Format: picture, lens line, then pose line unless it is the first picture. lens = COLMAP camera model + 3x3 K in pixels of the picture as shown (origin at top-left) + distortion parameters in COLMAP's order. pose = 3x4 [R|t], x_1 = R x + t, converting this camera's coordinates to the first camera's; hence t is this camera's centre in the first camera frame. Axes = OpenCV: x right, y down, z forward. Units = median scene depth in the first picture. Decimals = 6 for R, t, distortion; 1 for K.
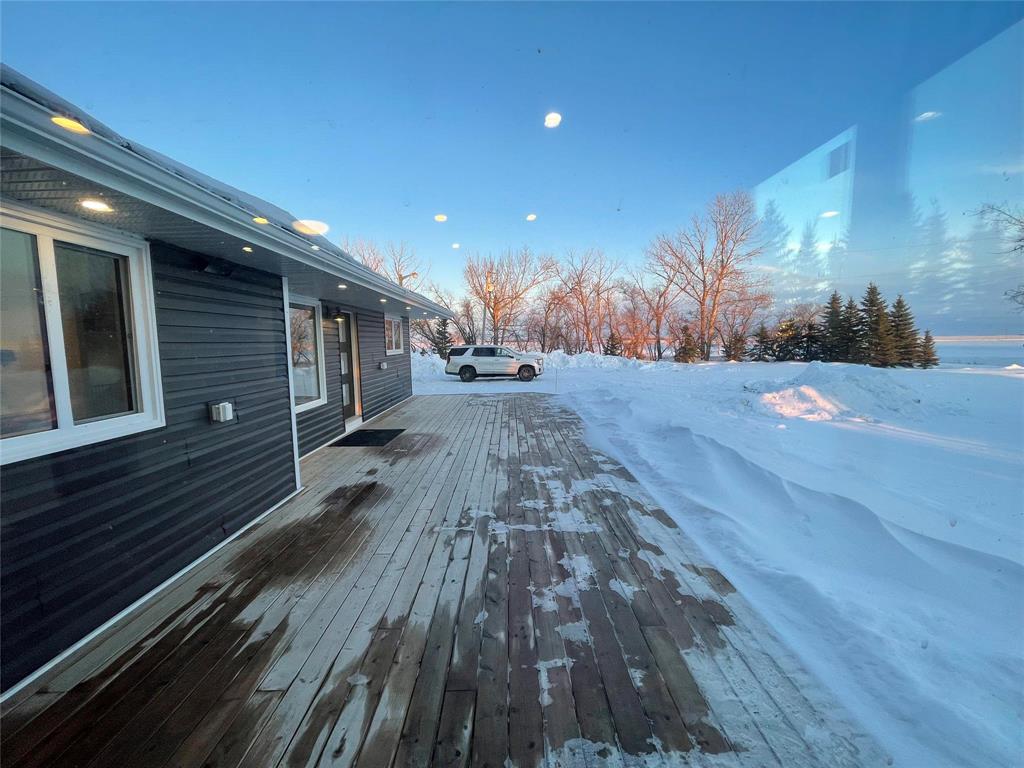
lens RADIAL K [[411.0, 0, 510.2], [0, 411.0, 382.2], [0, 0, 1]] dist [-0.002476, 0.000076]
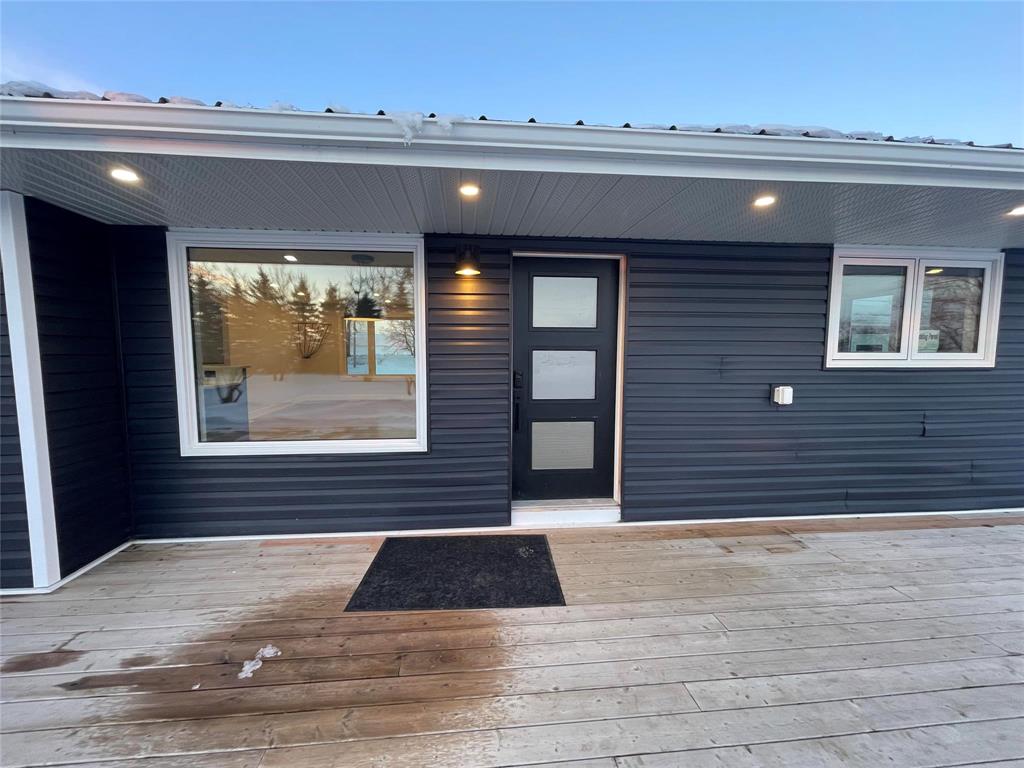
lens RADIAL K [[411.0, 0, 506.4], [0, 411.0, 381.6], [0, 0, 1]] dist [-0.002476, 0.000076]
pose [[0.092346, 0.093242, -0.991352, 0.056213], [-0.102922, 0.991167, 0.083637, -0.125606], [0.990393, 0.094309, 0.101127, 1.606610]]
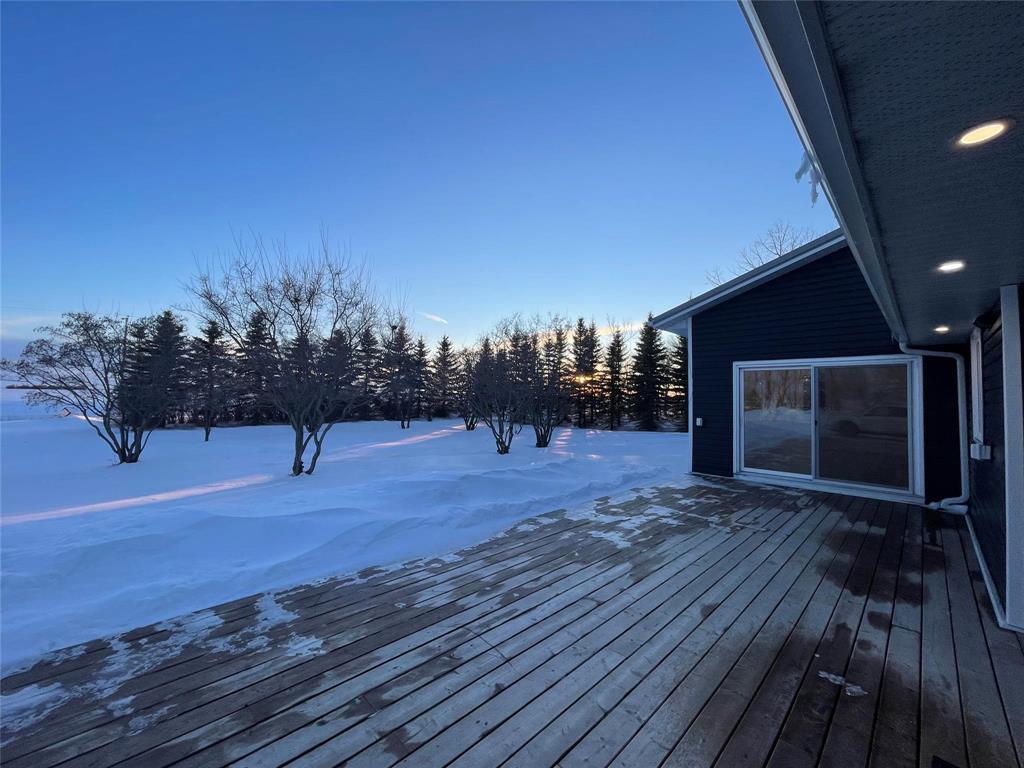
lens RADIAL K [[411.0, 0, 504.6], [0, 411.0, 380.4], [0, 0, 1]] dist [-0.002476, 0.000076]
pose [[-0.696387, 0.025672, 0.717207, -0.460100], [0.060946, 0.997865, 0.023458, -0.174834], [-0.715074, 0.060047, -0.696466, 2.044771]]
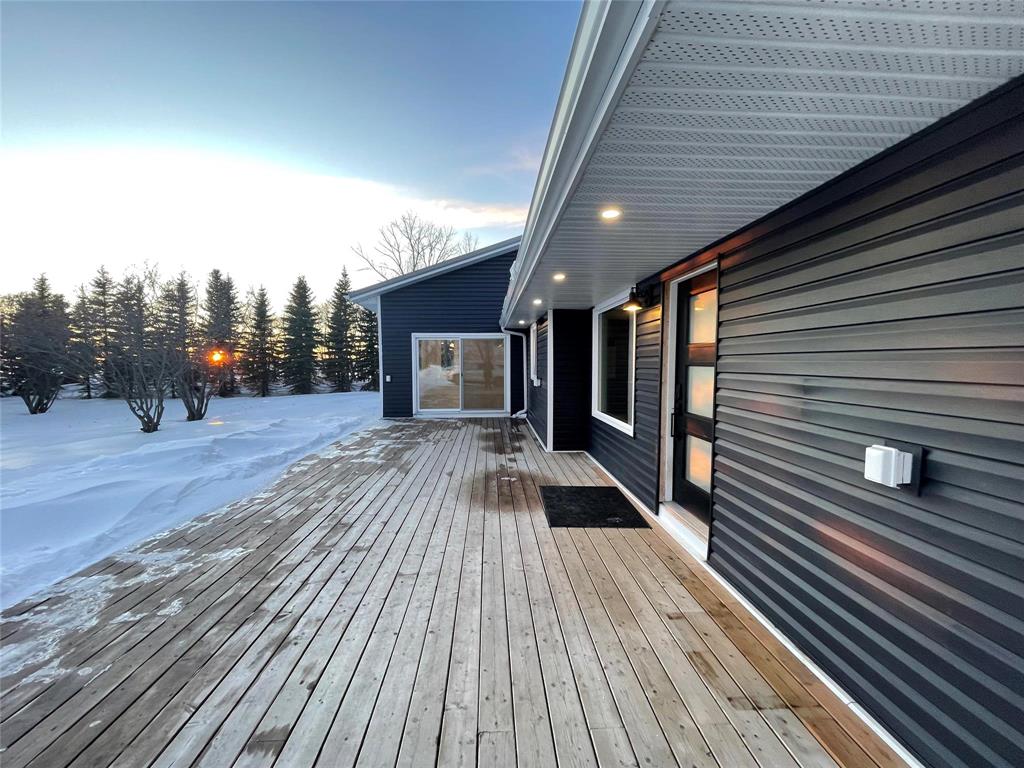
lens RADIAL K [[411.0, 0, 512.6], [0, 411.0, 388.6], [0, 0, 1]] dist [-0.002476, 0.000076]
pose [[-0.998454, 0.016123, -0.053202, -0.327902], [0.007295, 0.986742, 0.162133, -0.217906], [0.055111, 0.161494, -0.985334, 2.555395]]
